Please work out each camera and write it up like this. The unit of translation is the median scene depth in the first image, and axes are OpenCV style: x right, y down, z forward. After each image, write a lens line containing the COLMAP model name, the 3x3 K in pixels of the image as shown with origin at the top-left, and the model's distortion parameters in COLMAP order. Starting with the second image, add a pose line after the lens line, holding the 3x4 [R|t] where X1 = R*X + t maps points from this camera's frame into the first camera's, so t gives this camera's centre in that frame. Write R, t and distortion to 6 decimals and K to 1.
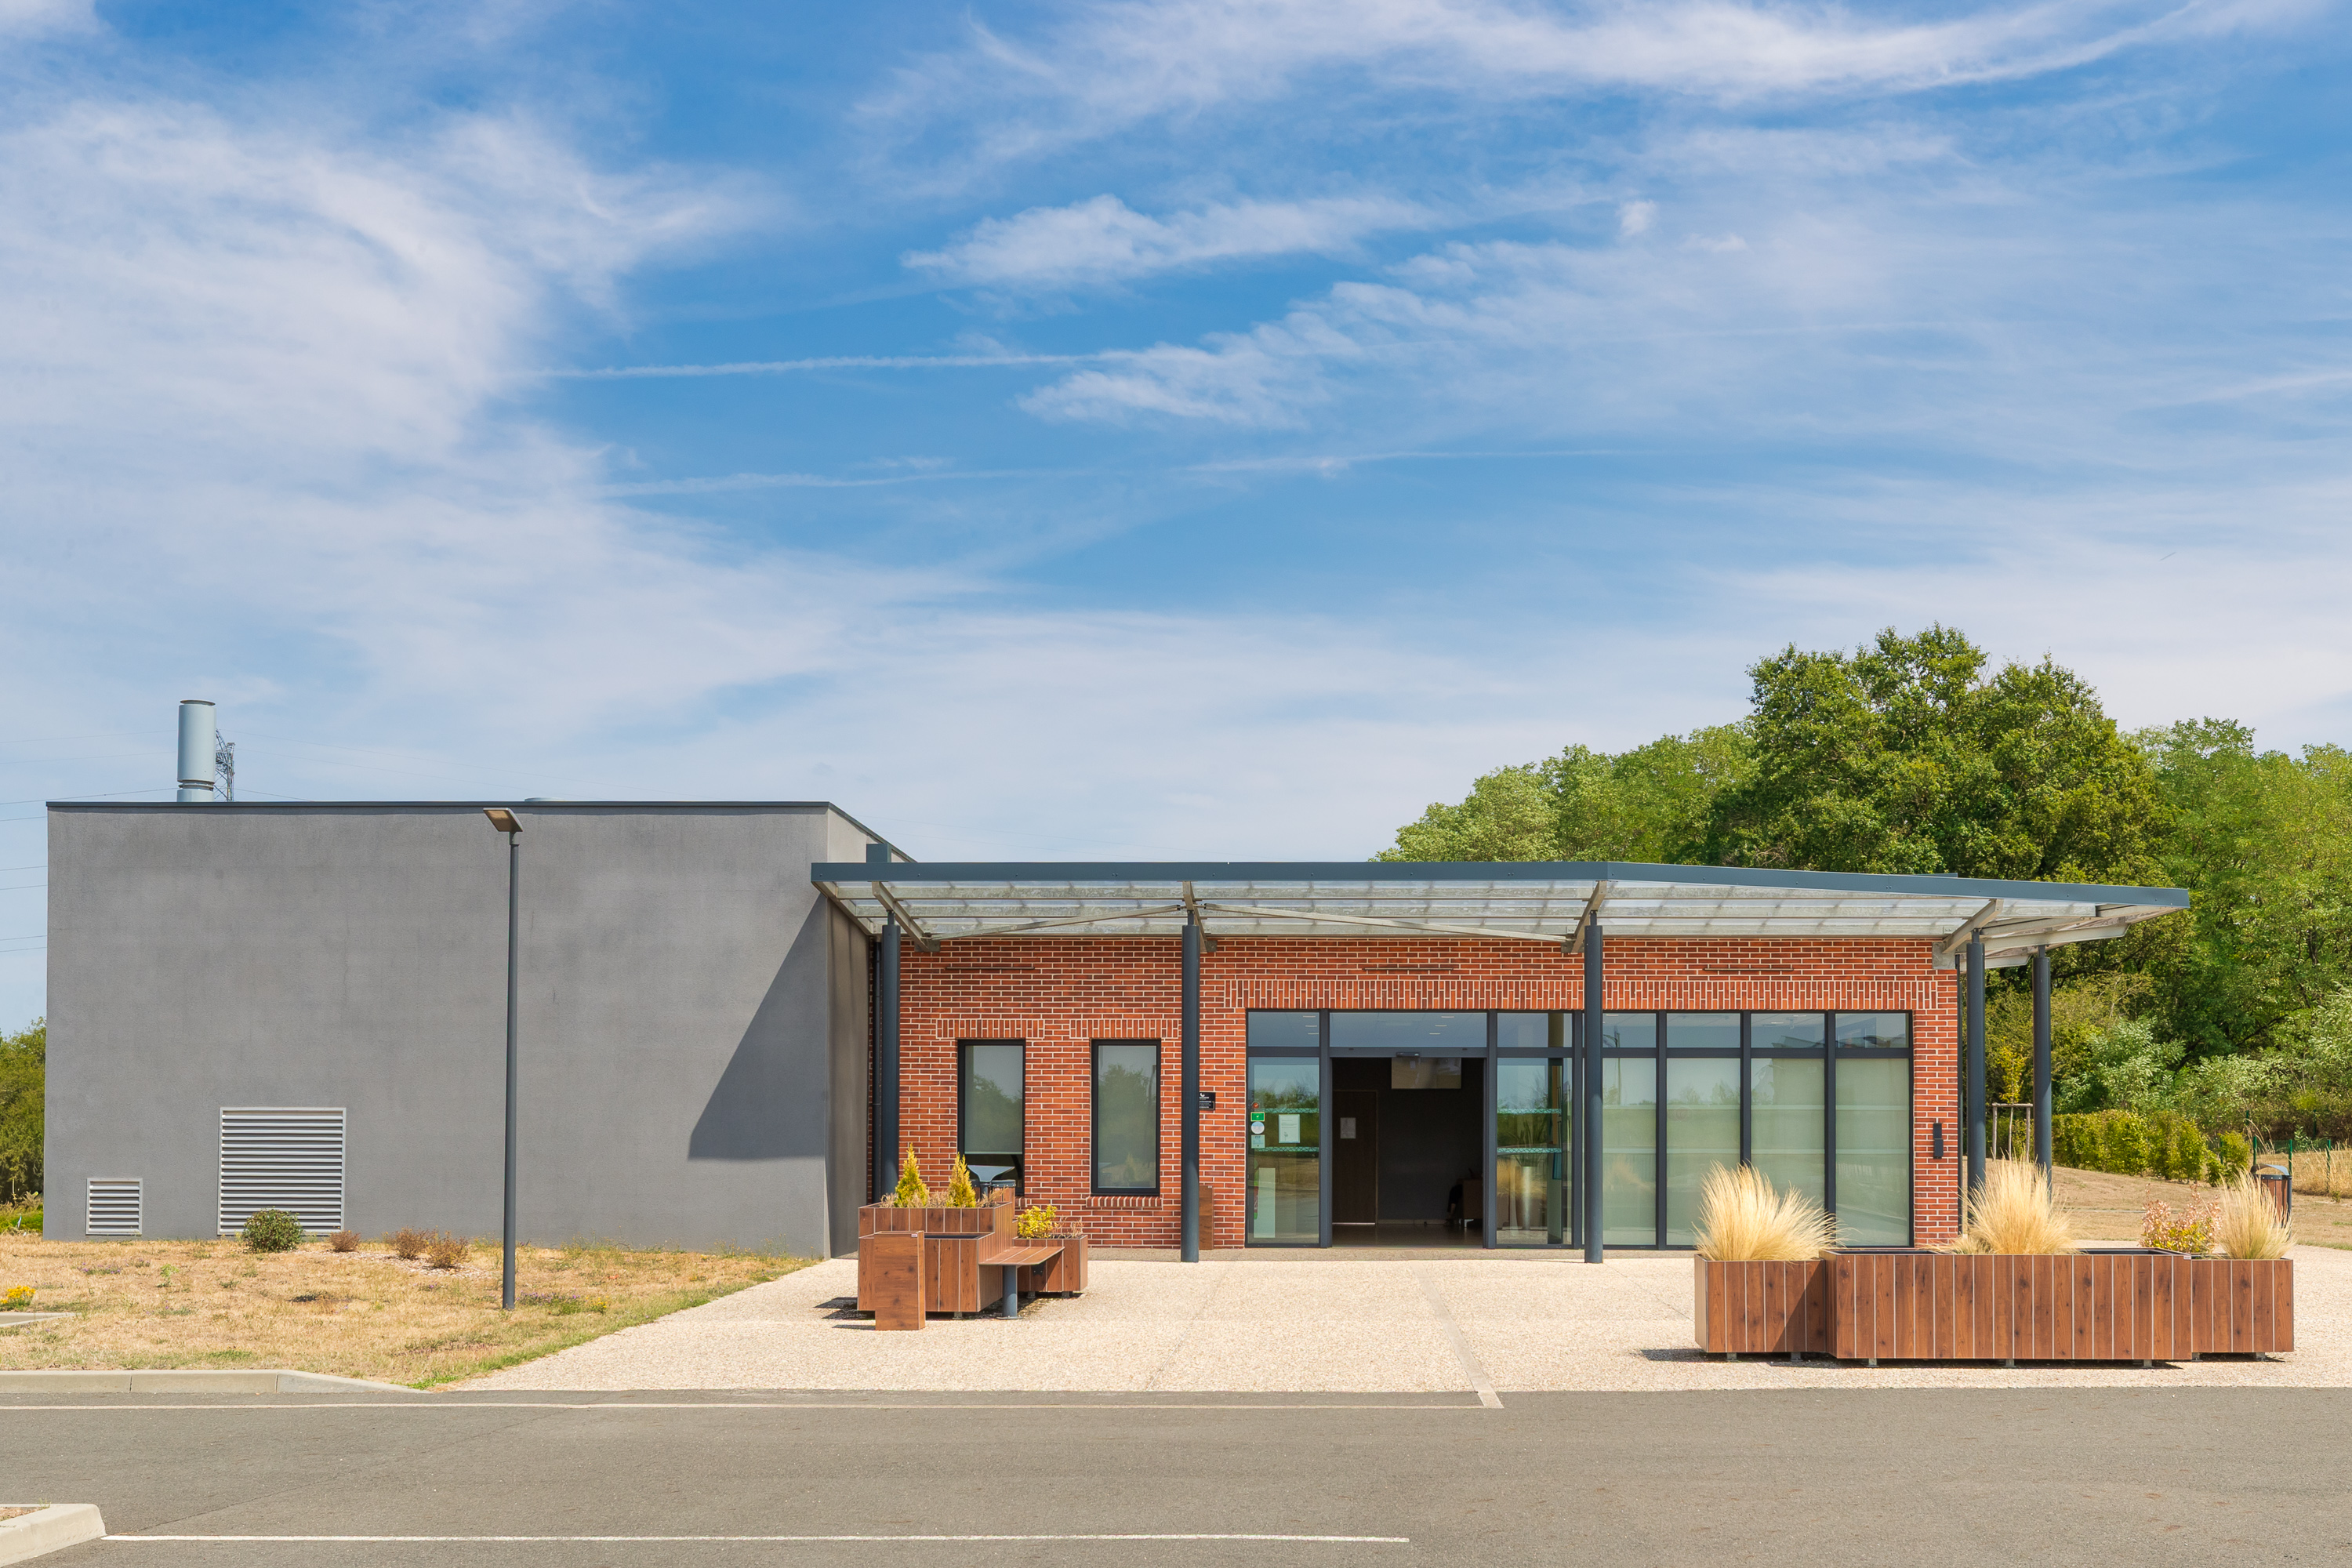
lens RADIAL K [[2745.5, 0, 1177.4], [0, 2745.5, 1172.2], [0, 0, 1]] dist [-0.030411, 0.083108]
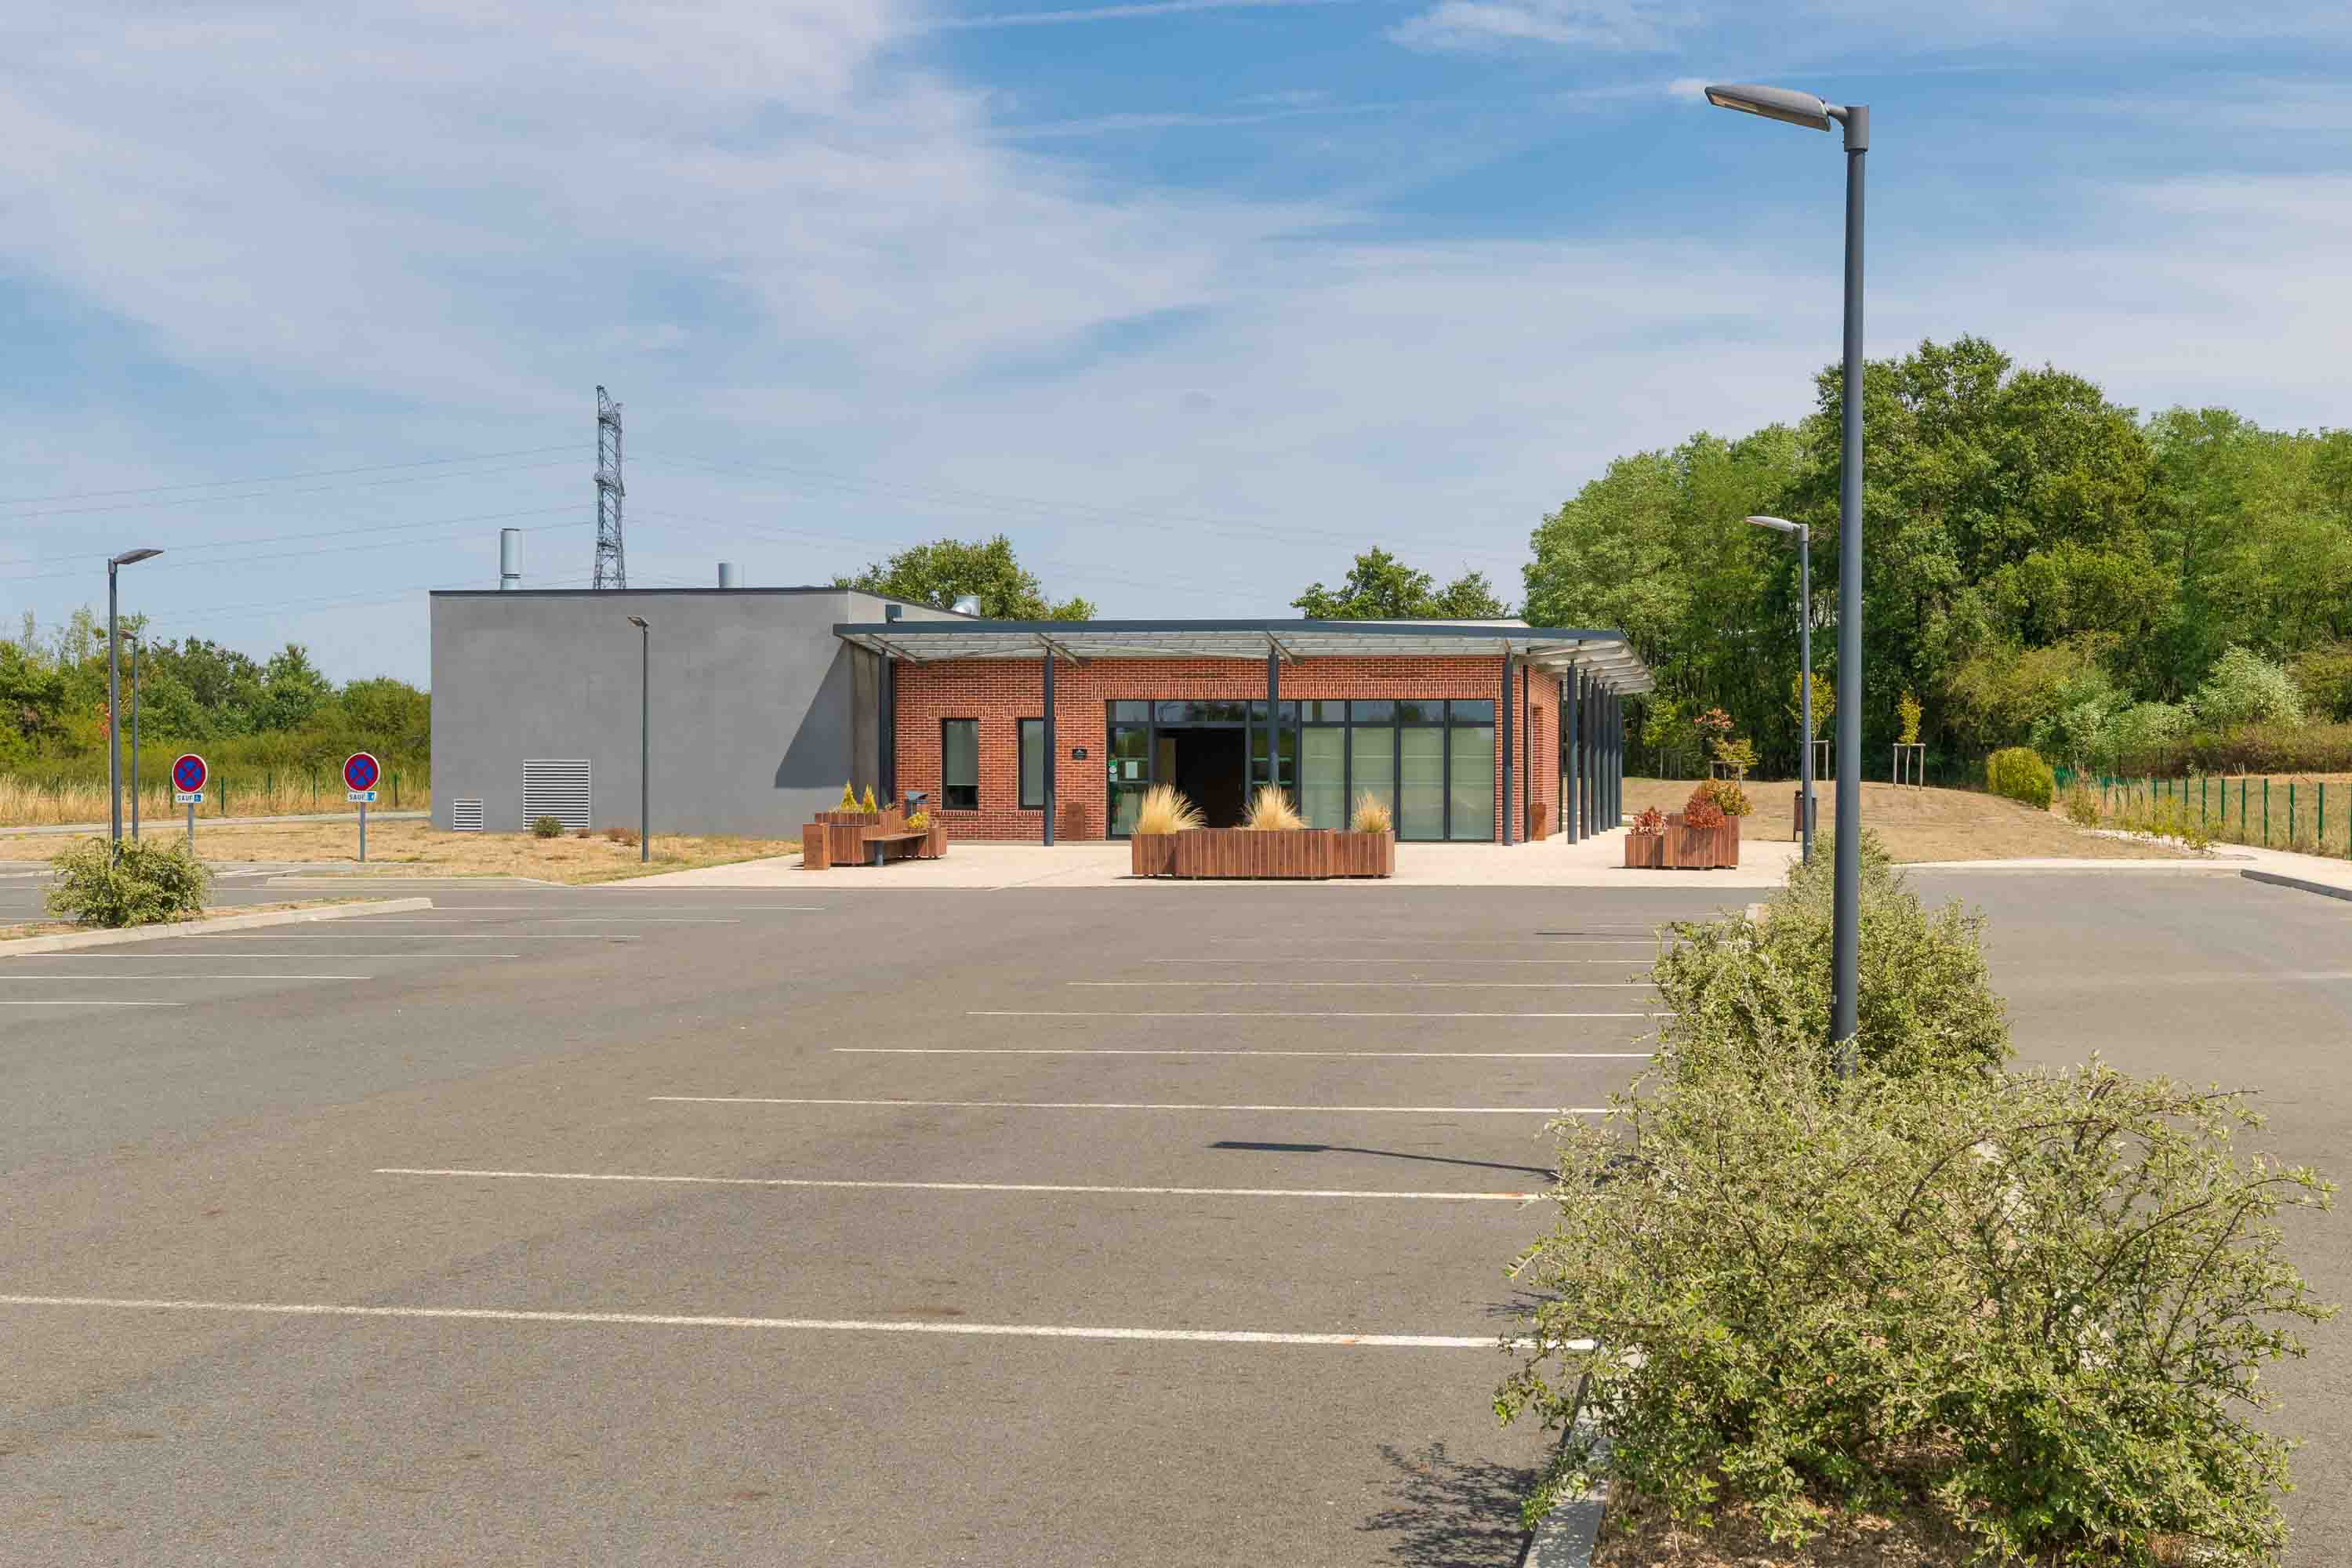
lens RADIAL K [[2853.4, 0, 1176.0], [0, 2853.4, 784.0], [0, 0, 1]] dist [0.088492, 0.011793]
pose [[0.988591, -0.001211, -0.150621, 0.173208], [0.000283, 0.999981, -0.006184, 0.002000], [0.150626, 0.006071, 0.988572, -0.385199]]
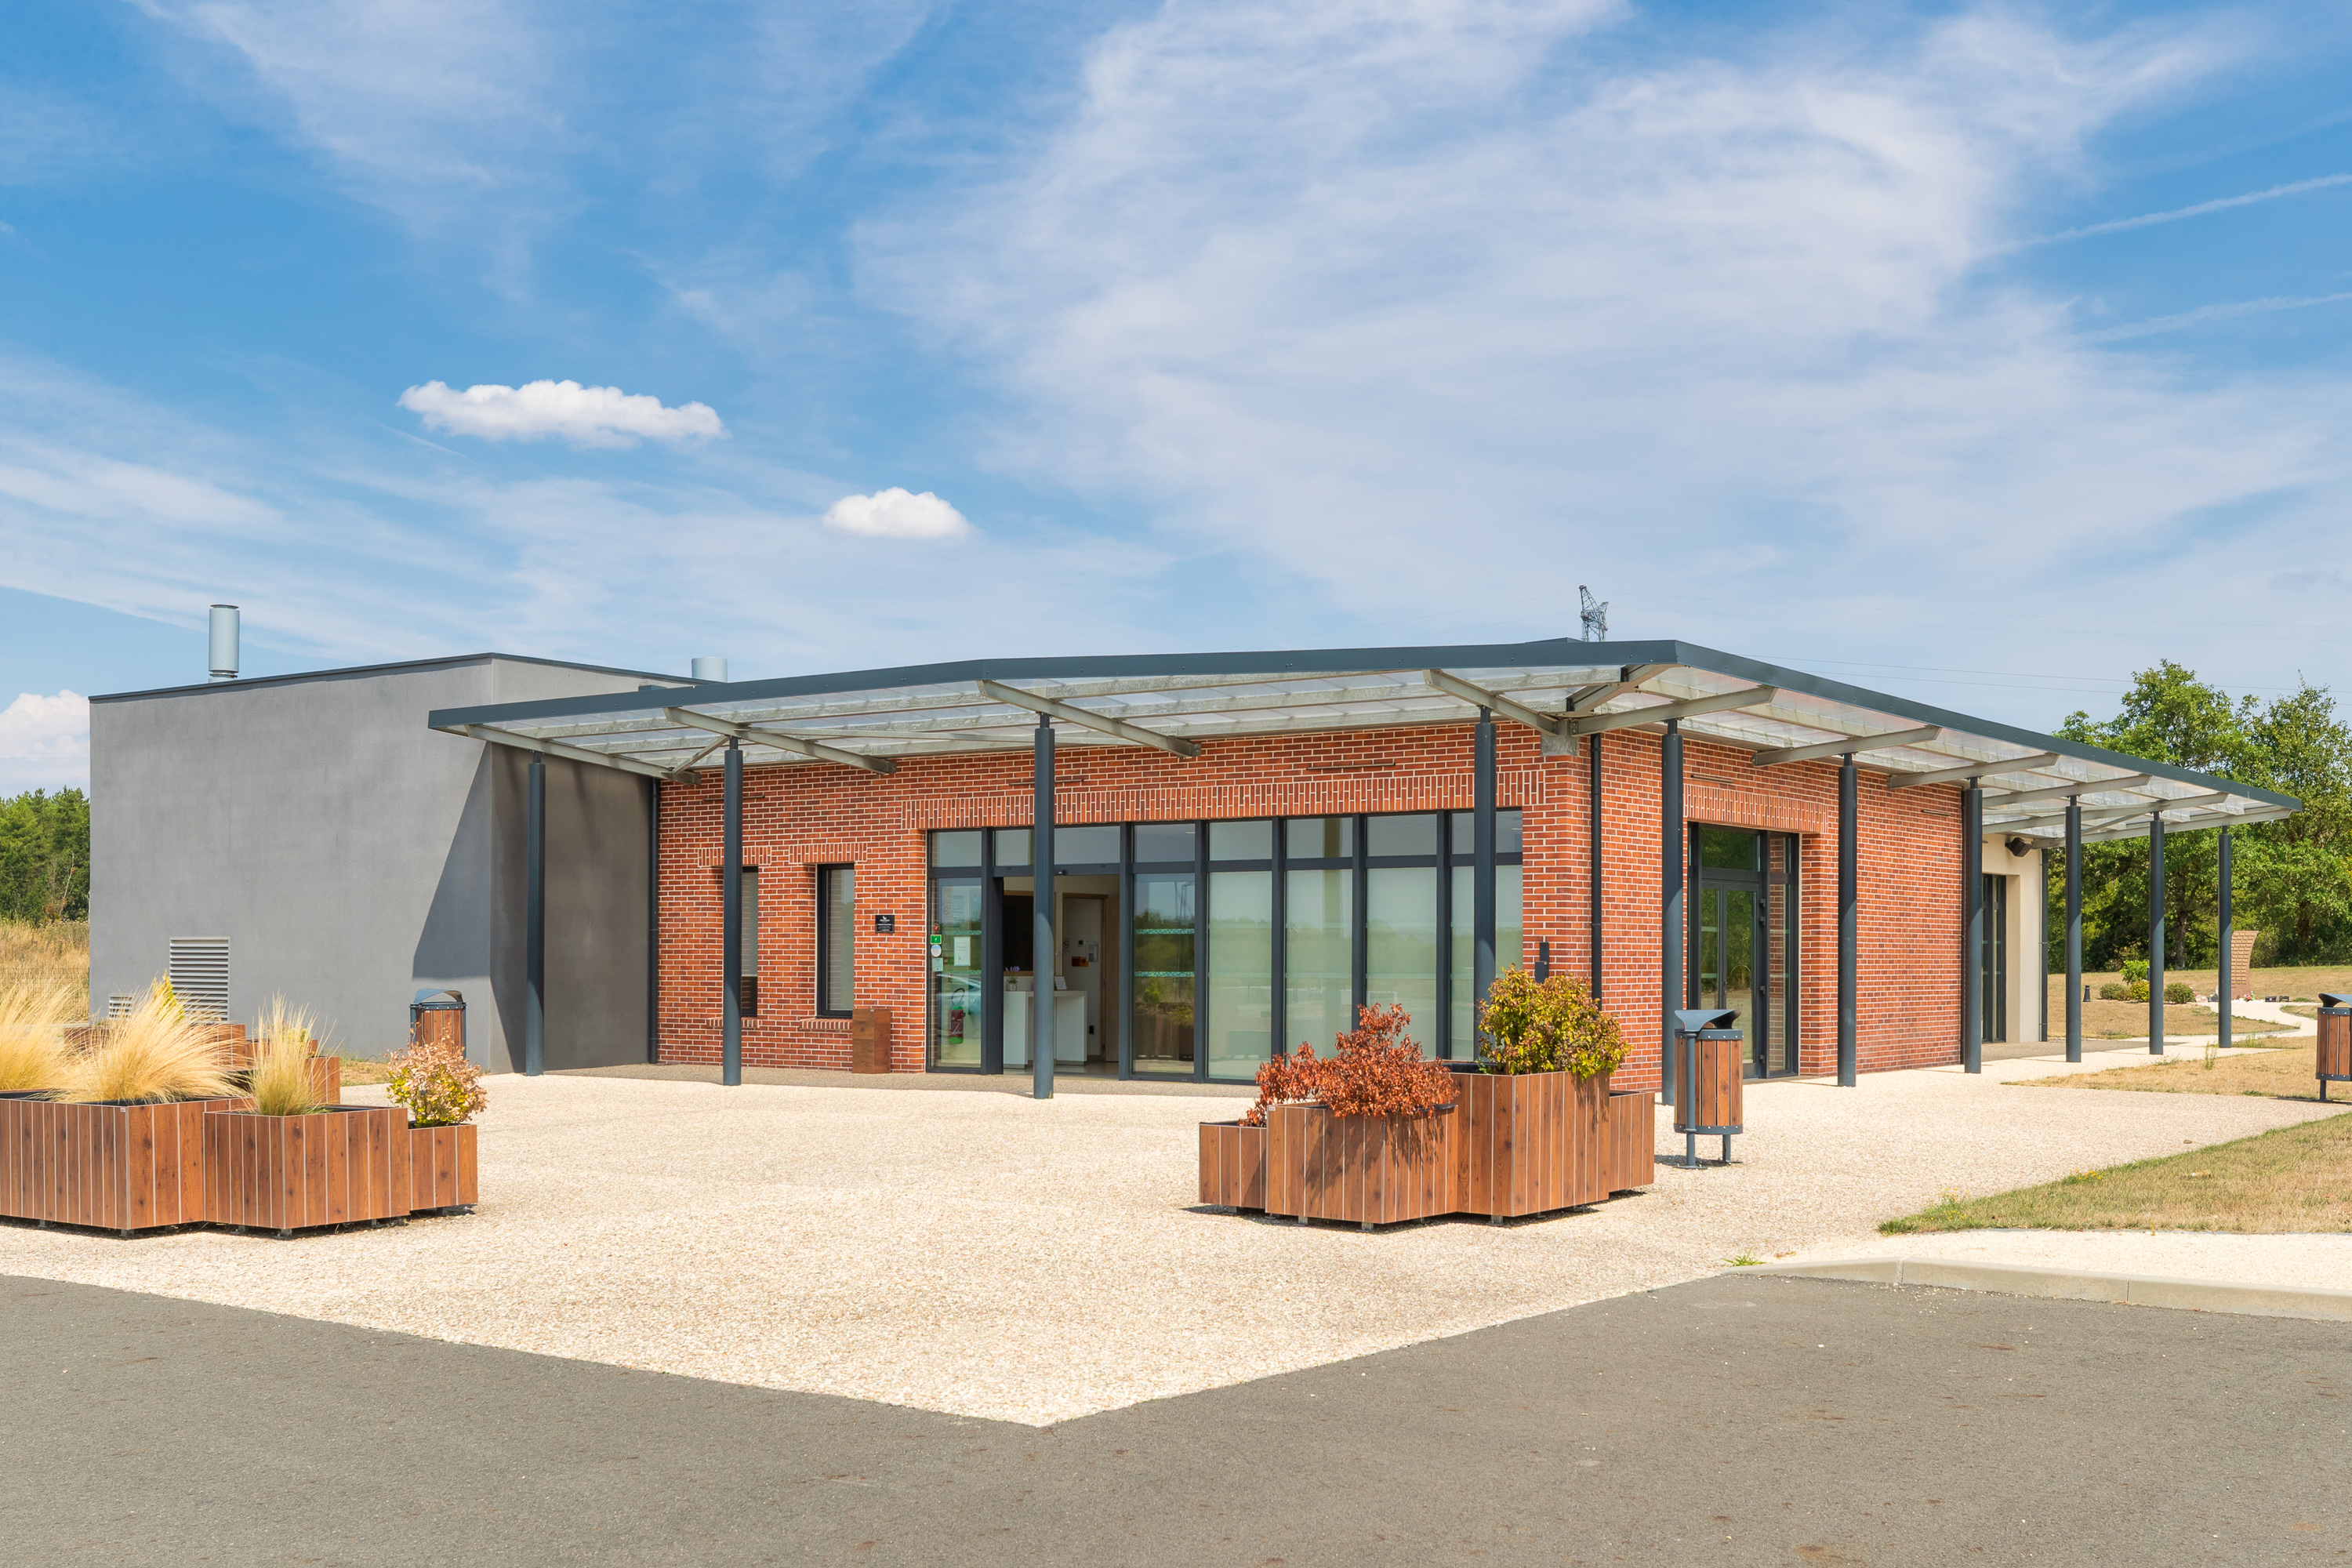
lens RADIAL K [[2454.9, 0, 1176.3], [0, 2454.9, 936.2], [0, 0, 1]] dist [-0.013366, -0.007748]
pose [[0.825360, -0.006316, -0.564571, 0.308177], [-0.003405, 0.999864, -0.016163, -0.003845], [0.564596, 0.015263, 0.825226, 0.168135]]
